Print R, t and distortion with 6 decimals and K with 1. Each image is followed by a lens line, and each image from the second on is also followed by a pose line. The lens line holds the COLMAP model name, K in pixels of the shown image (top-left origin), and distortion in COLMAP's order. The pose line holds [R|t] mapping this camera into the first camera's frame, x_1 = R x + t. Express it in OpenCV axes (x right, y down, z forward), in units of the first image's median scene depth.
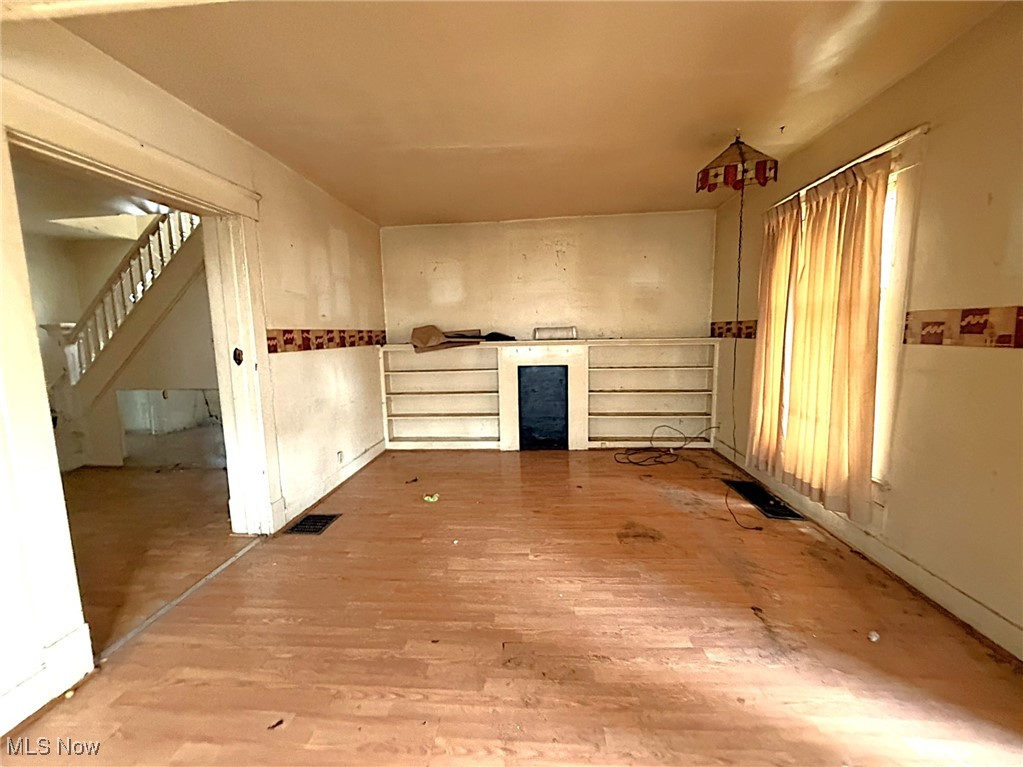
lens RADIAL K [[411.4, 0, 515.1], [0, 411.4, 385.5], [0, 0, 1]] dist [-0.000201, -0.000121]
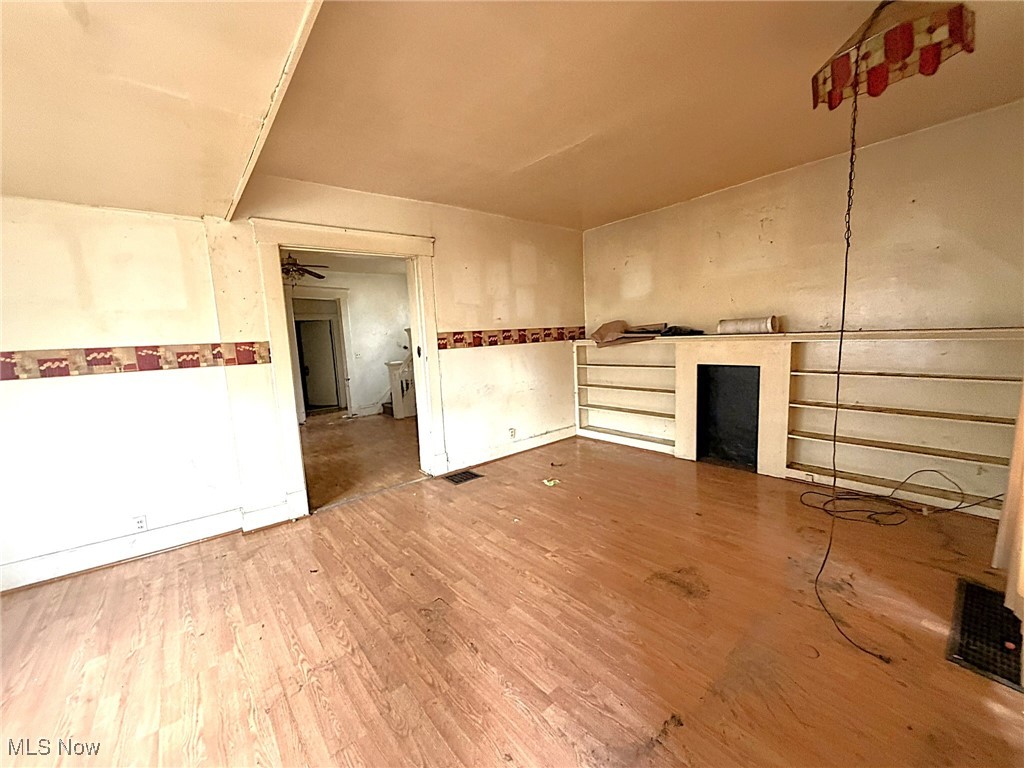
lens RADIAL K [[406.1, 0, 512.3], [0, 406.1, 385.3], [0, 0, 1]] dist [0.000595, 0.000020]
pose [[0.700351, 0.076046, -0.709736, 0.452386], [-0.057371, 0.997089, 0.050222, -0.031410], [0.711489, 0.005545, 0.702675, 0.156923]]
